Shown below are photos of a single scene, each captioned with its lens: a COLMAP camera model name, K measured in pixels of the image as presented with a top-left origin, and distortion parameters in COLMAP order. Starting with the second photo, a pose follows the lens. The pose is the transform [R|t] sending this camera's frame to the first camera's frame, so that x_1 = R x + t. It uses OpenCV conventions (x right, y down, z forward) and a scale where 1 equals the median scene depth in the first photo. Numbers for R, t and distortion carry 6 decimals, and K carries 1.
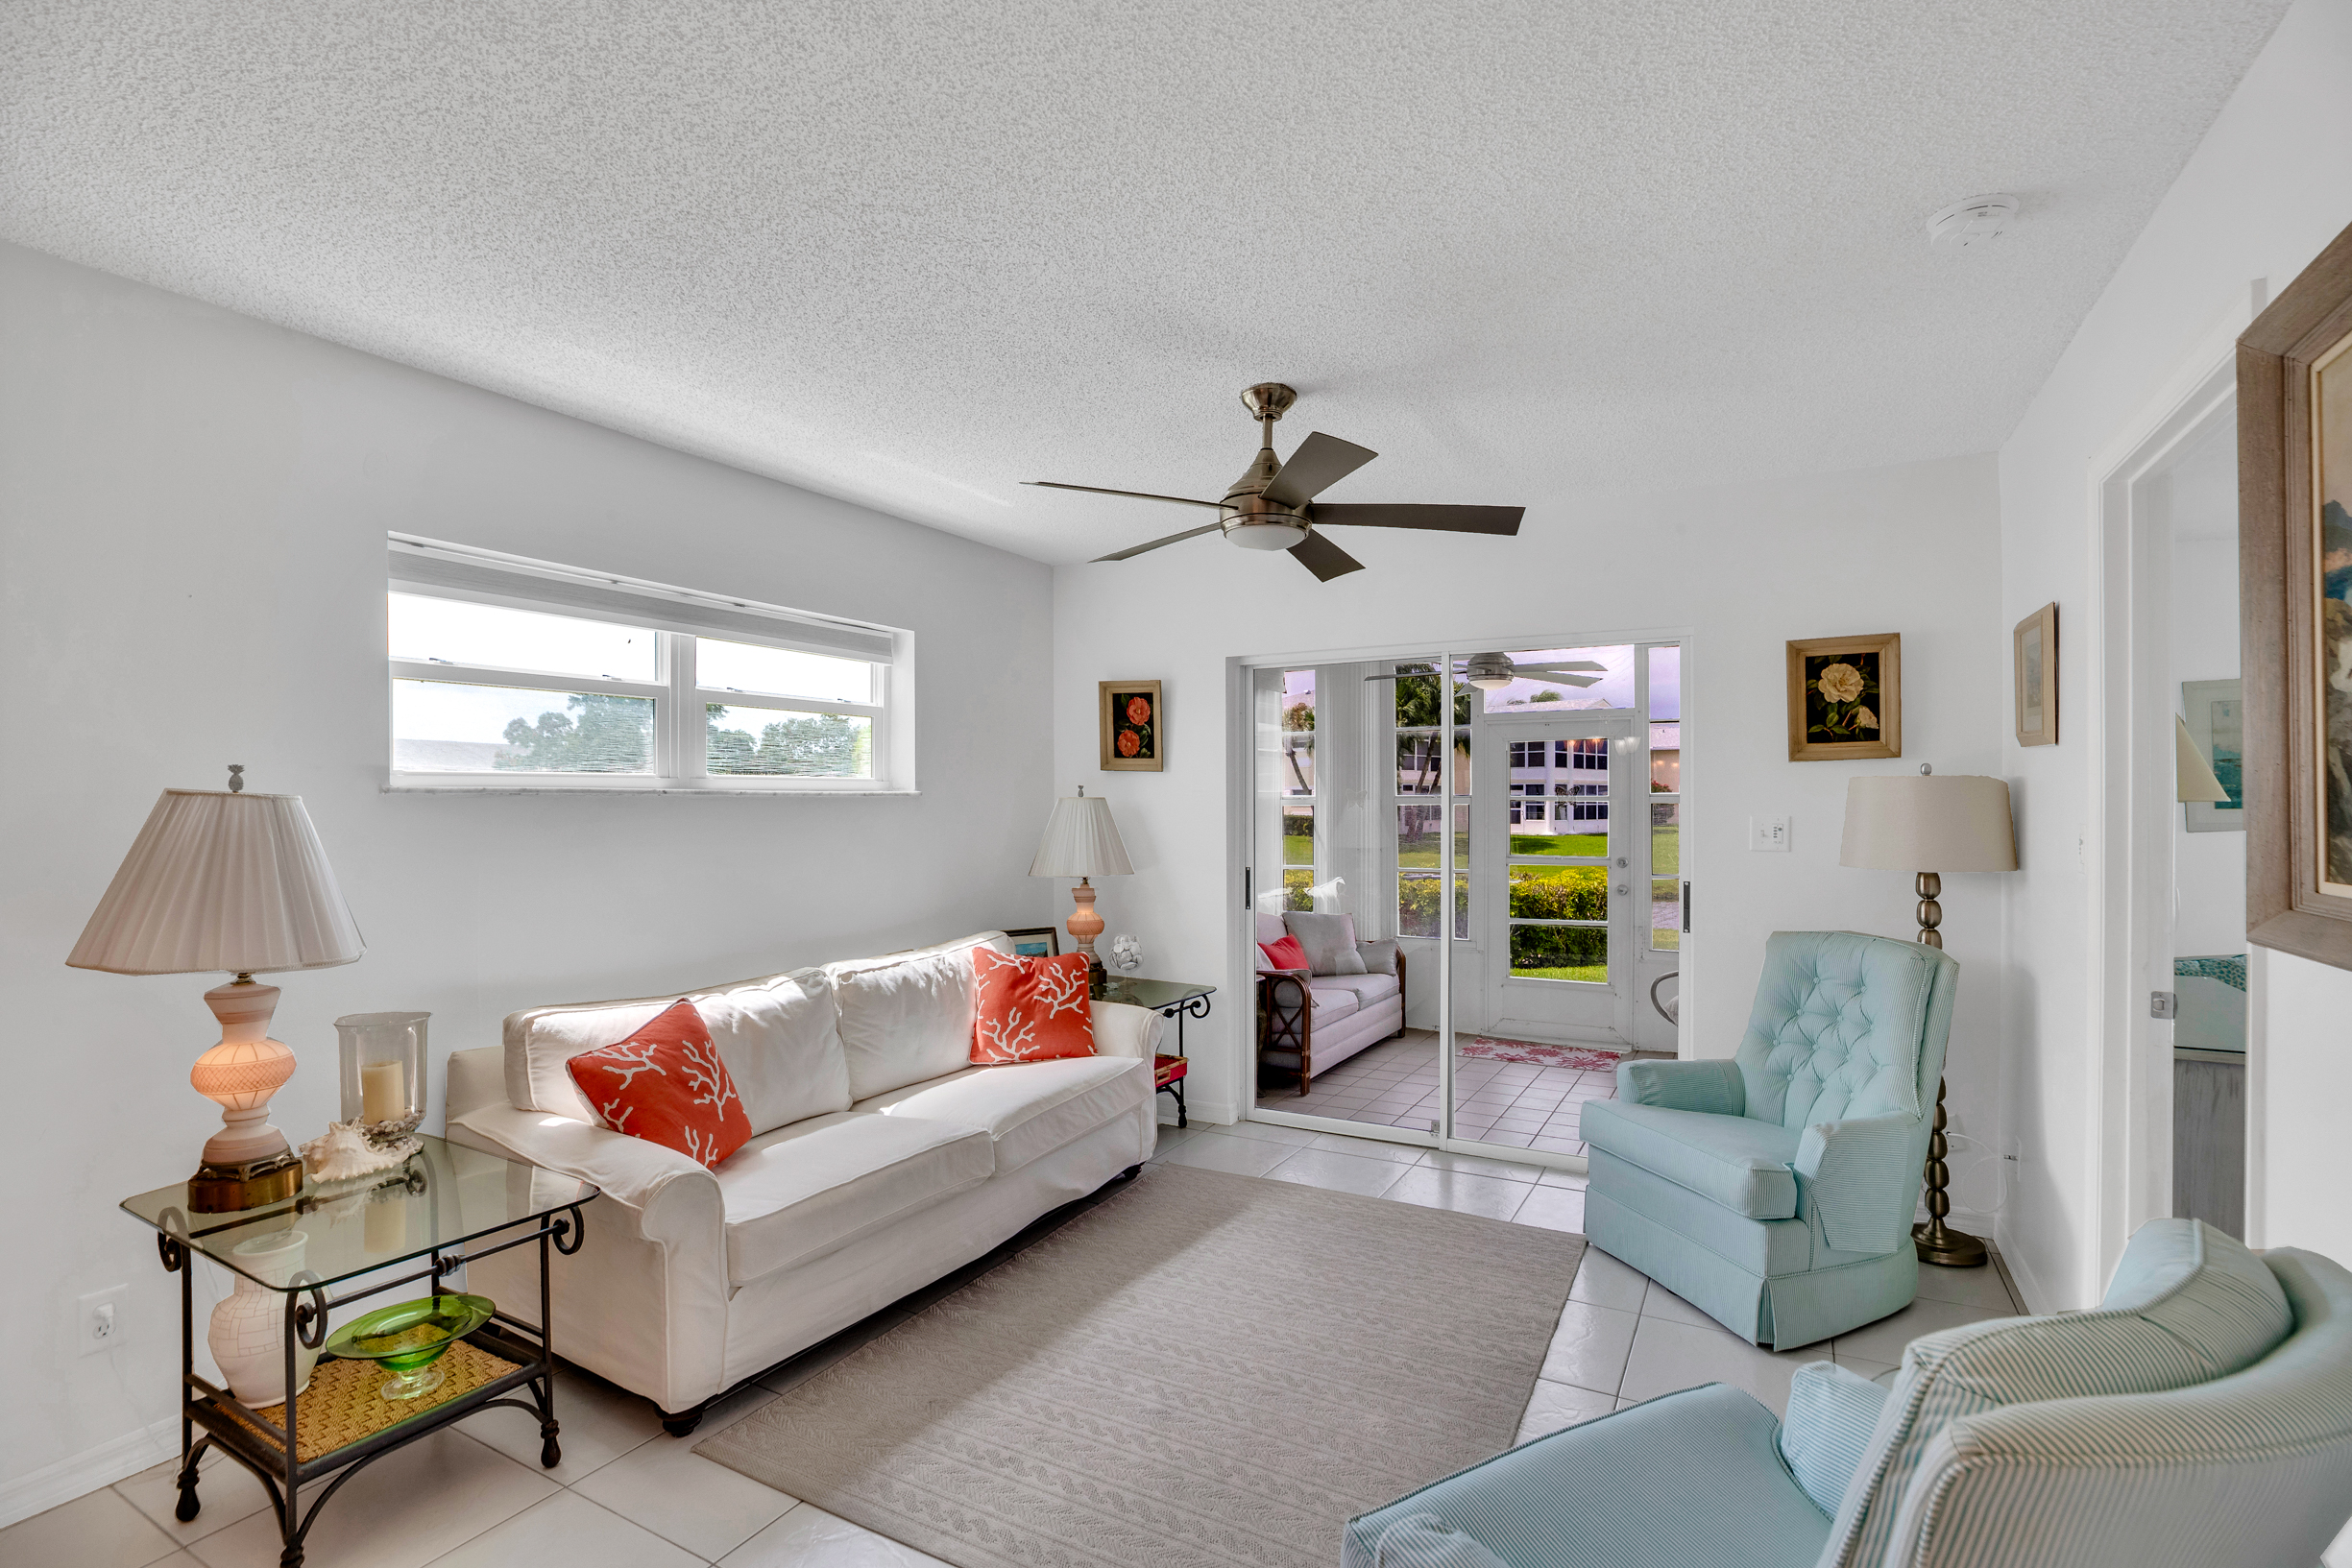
lens RADIAL K [[1086.1, 0, 1199.5], [0, 1086.1, 801.4], [0, 0, 1]] dist [-0.042334, 0.015741]
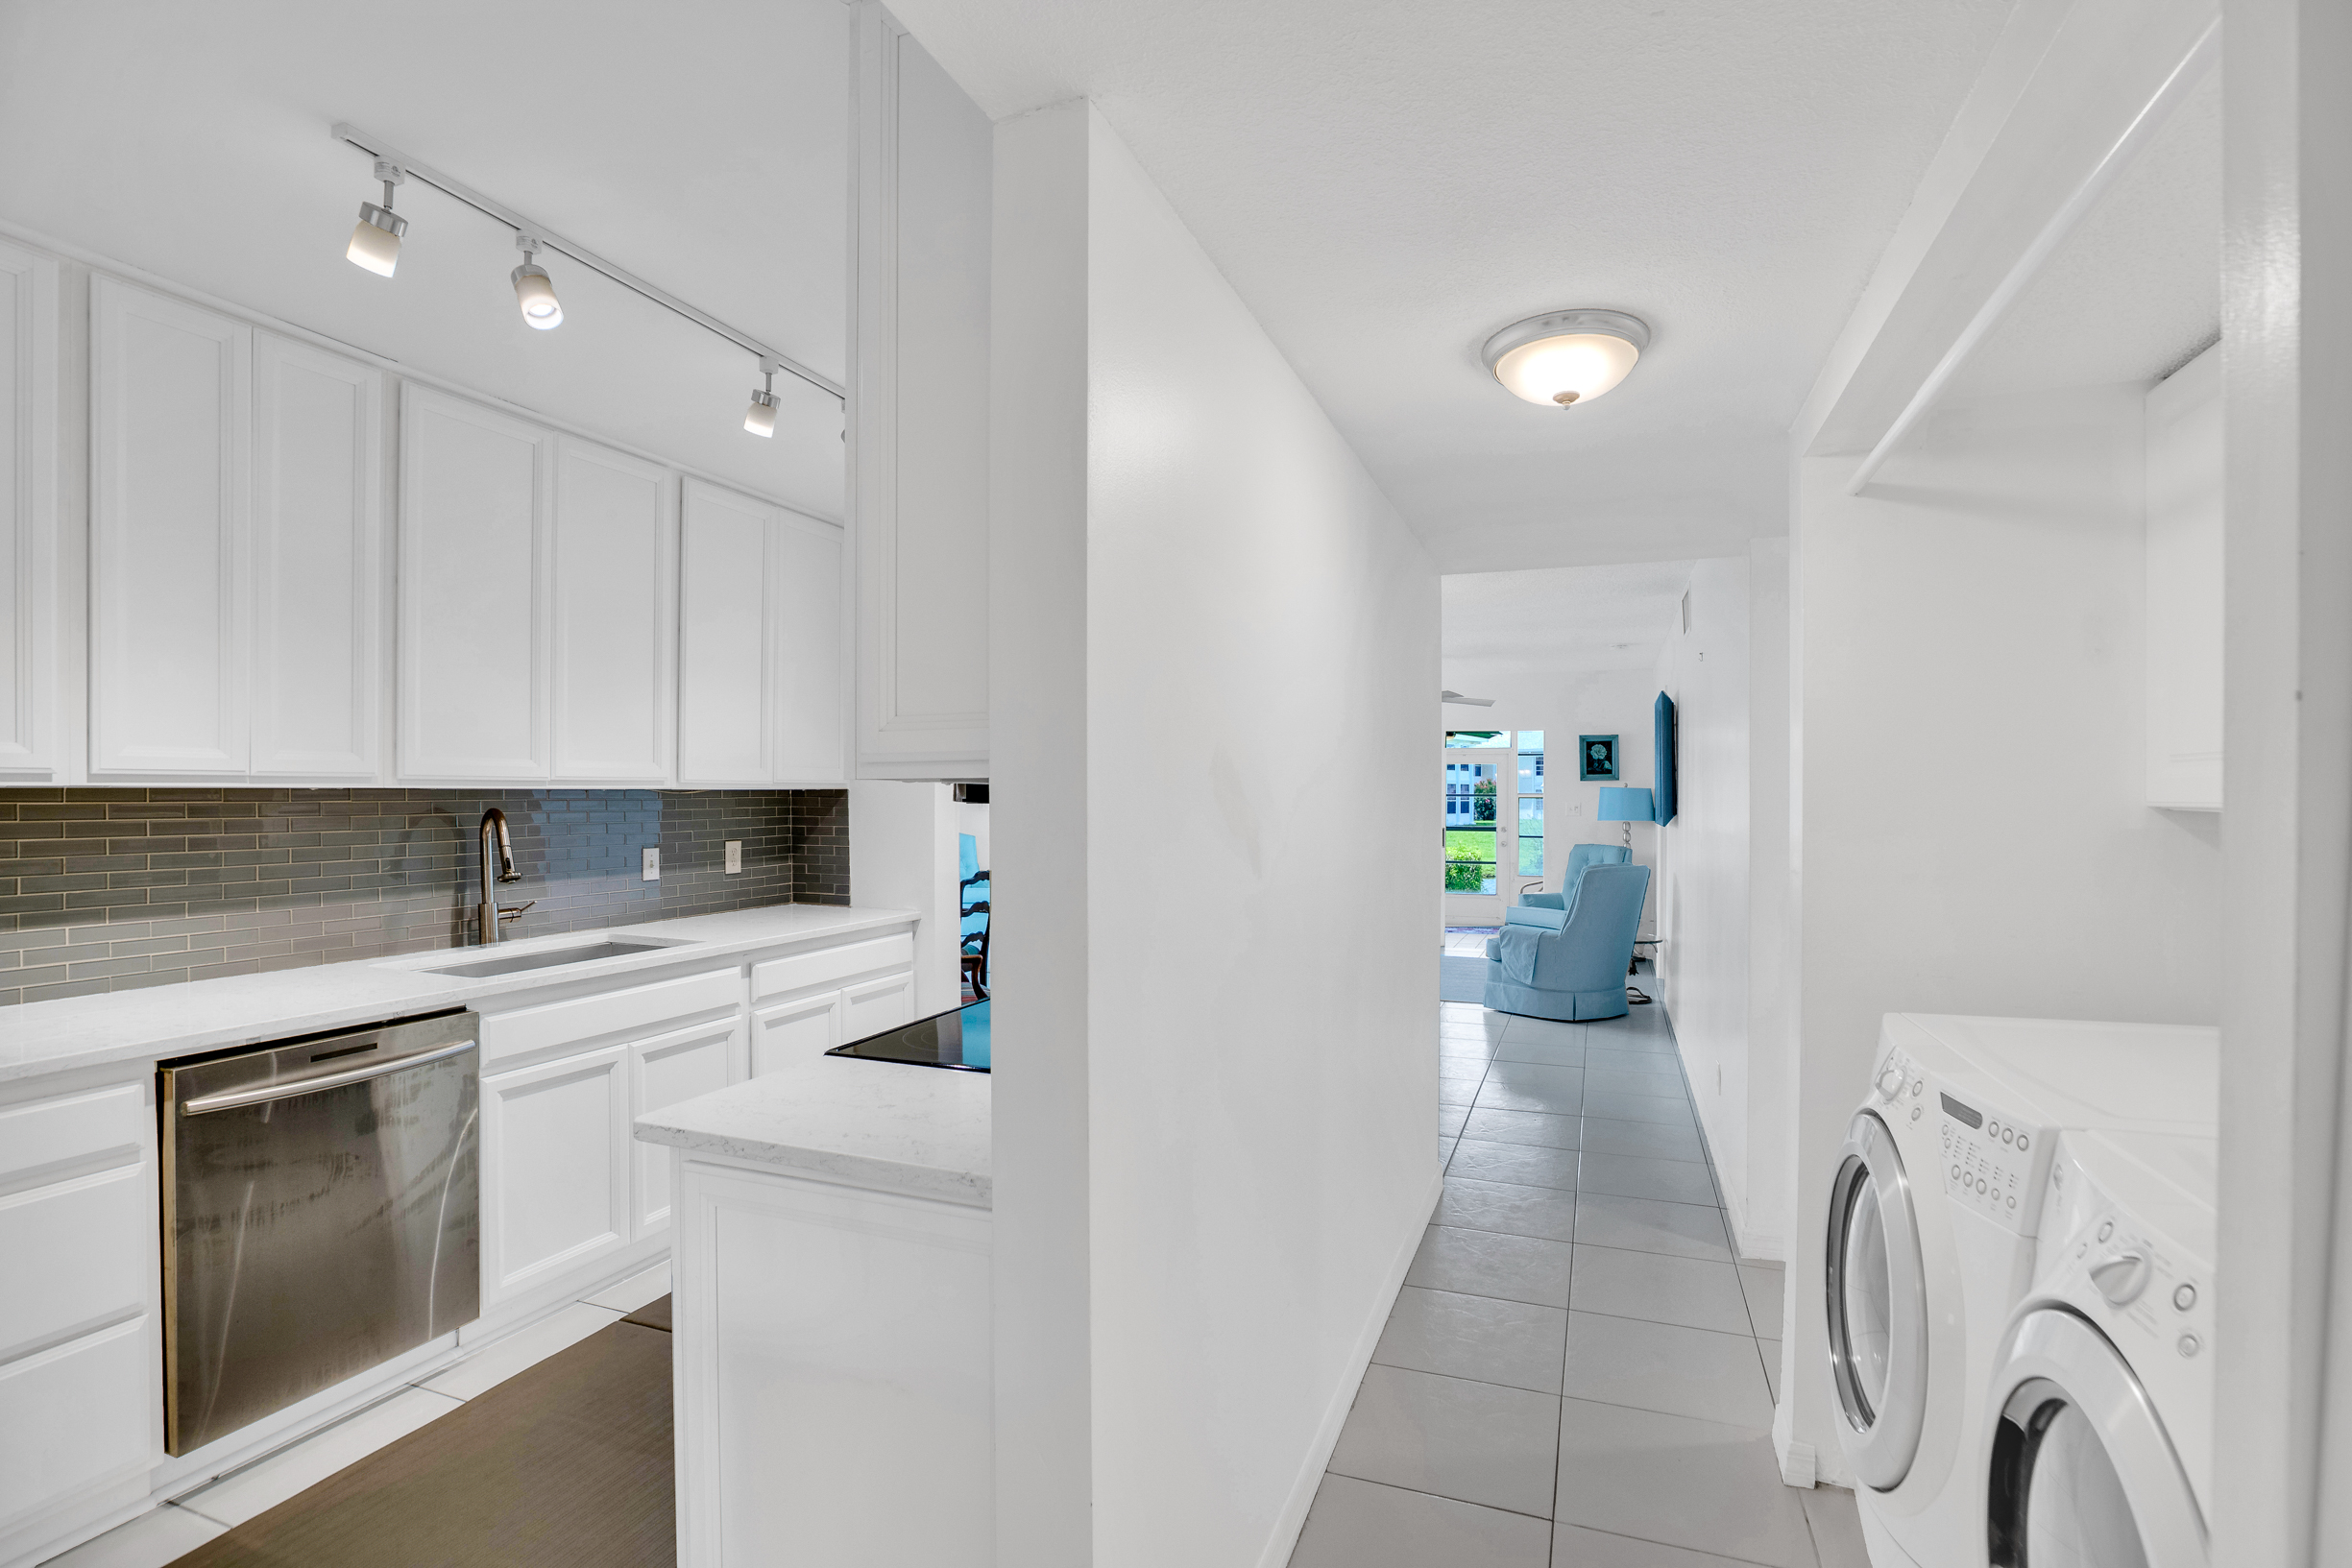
lens RADIAL K [[1086.1, 0, 1199.5], [0, 1086.1, 801.4], [0, 0, 1]] dist [-0.042334, 0.015741]
pose [[0.990436, 0.002617, 0.137945, -0.698678], [-0.003093, 0.999990, 0.003240, 0.006094], [-0.137936, -0.003636, 0.990435, -1.412302]]
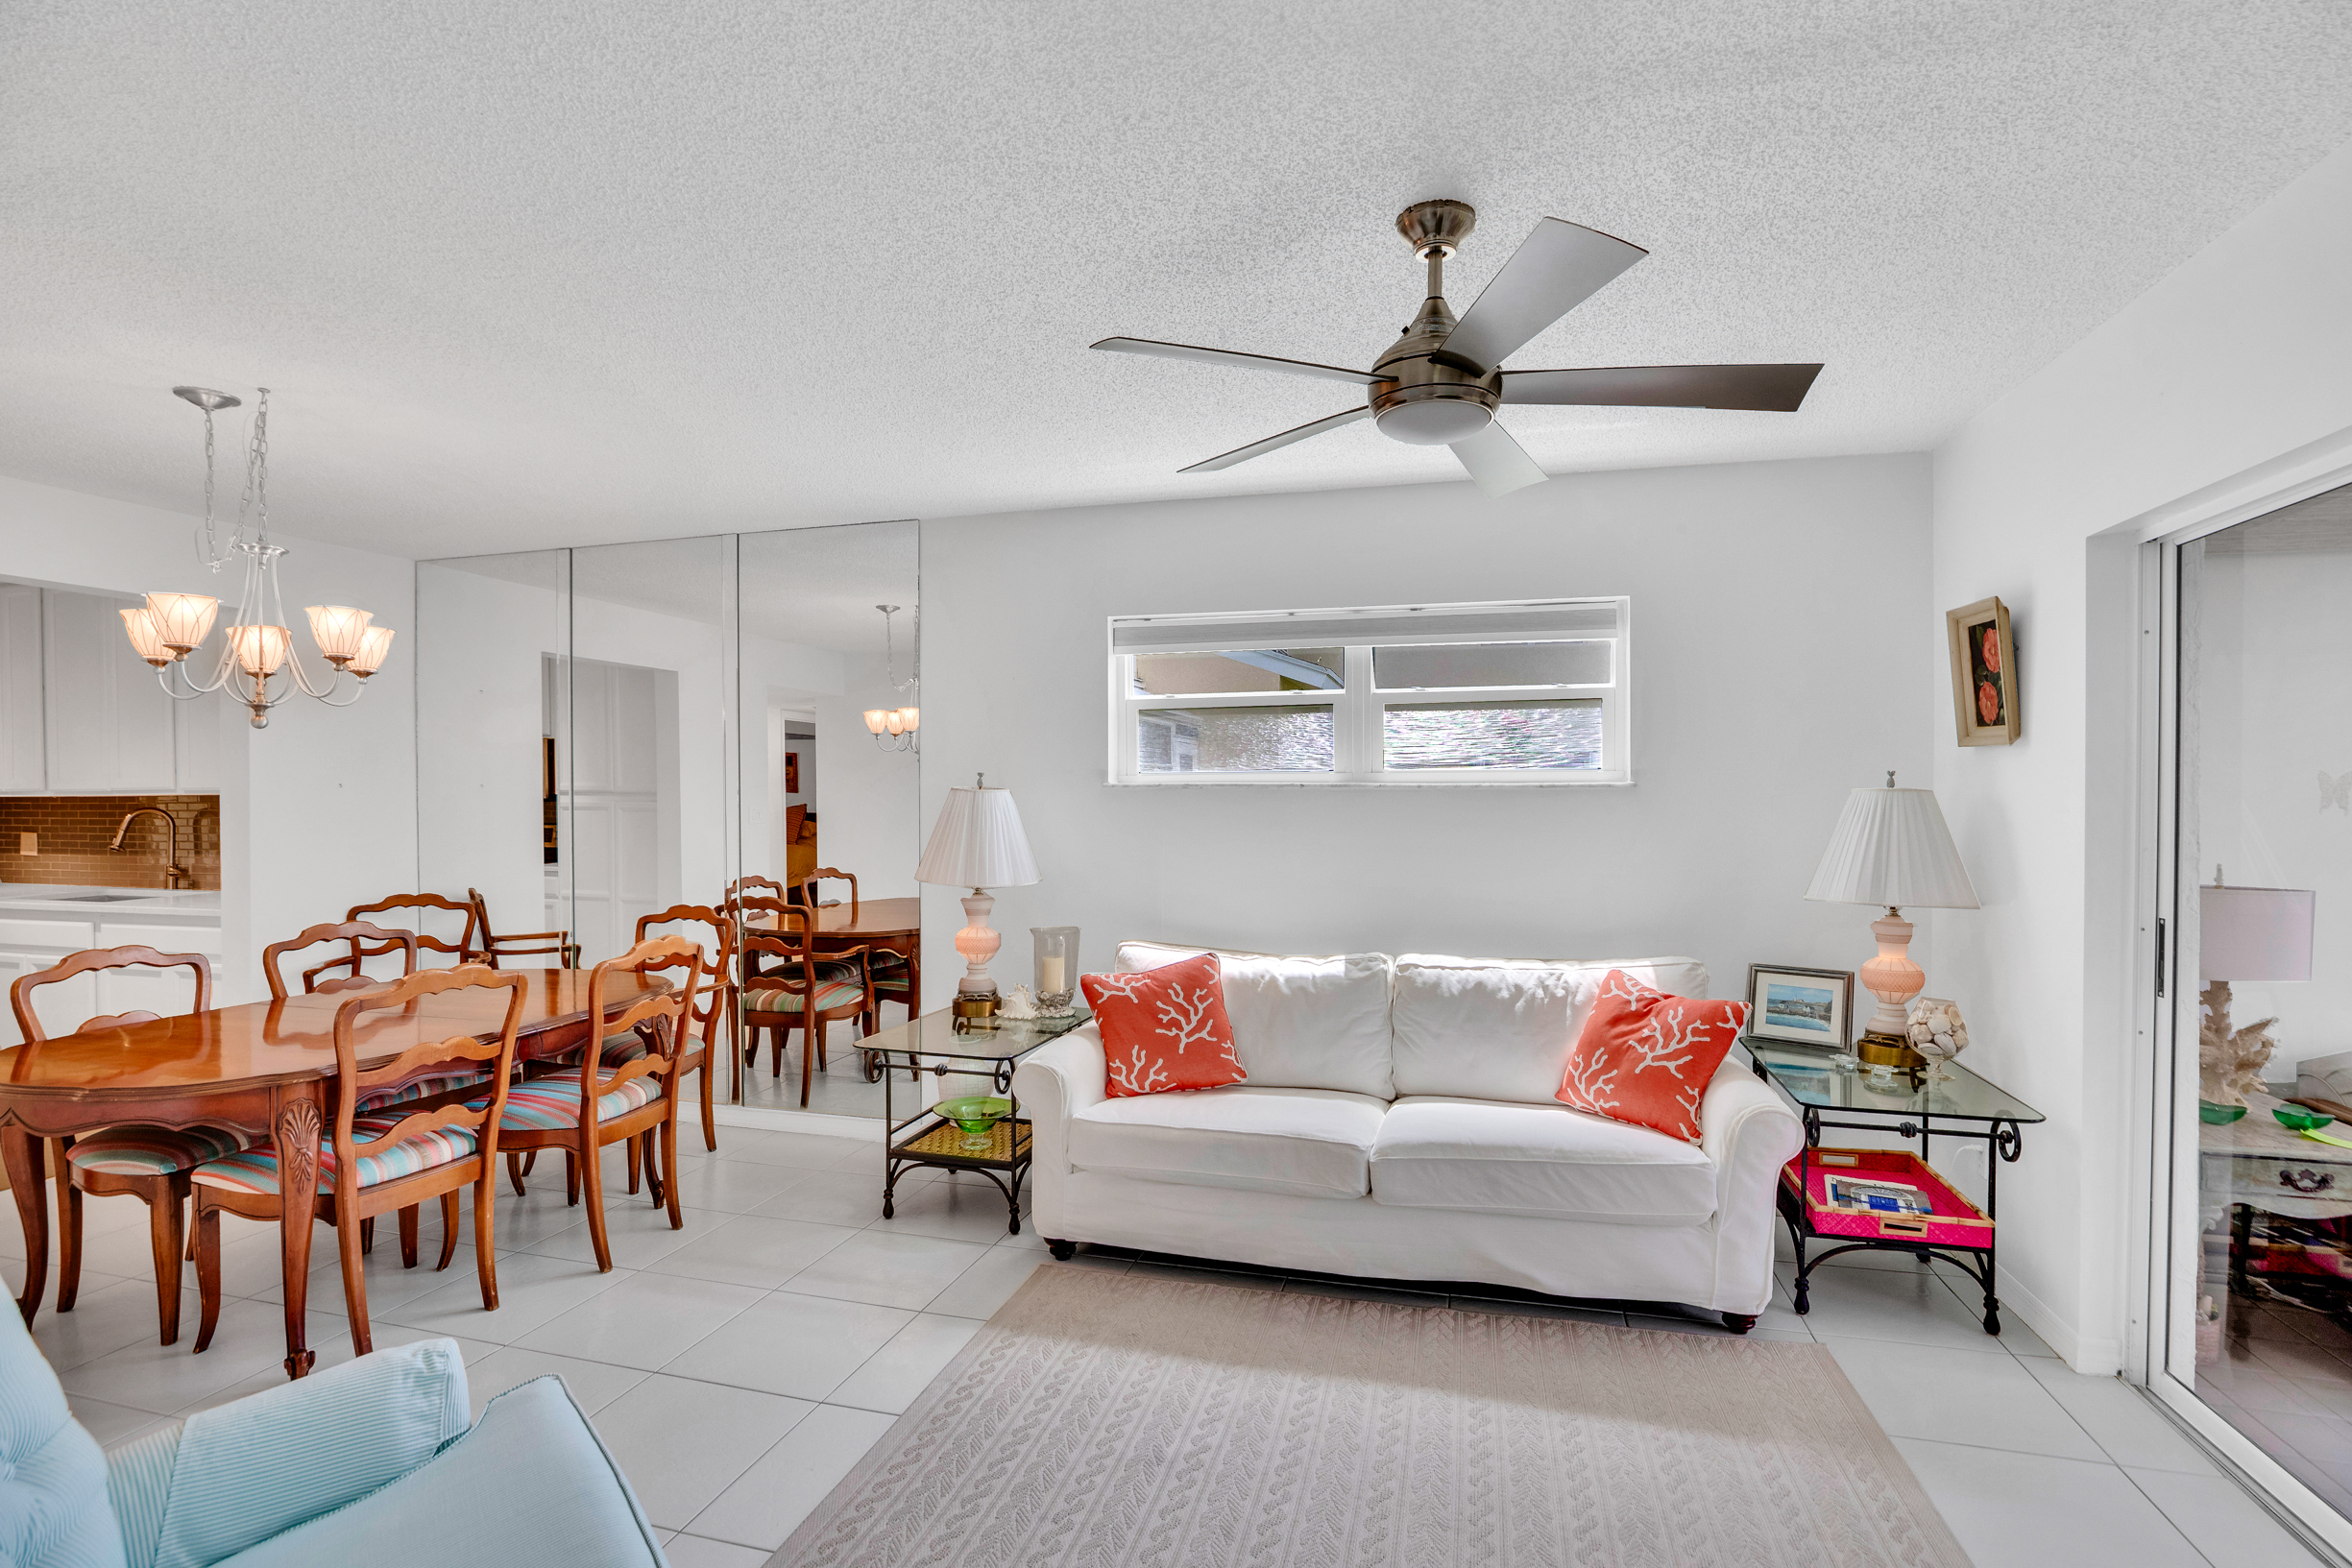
lens RADIAL K [[1086.1, 0, 1199.5], [0, 1086.1, 801.4], [0, 0, 1]] dist [-0.042334, 0.015741]
pose [[0.235257, 0.009415, -0.971888, 0.554535], [0.000329, 0.999952, 0.009766, -0.002610], [0.971933, -0.002618, 0.235243, 0.527884]]
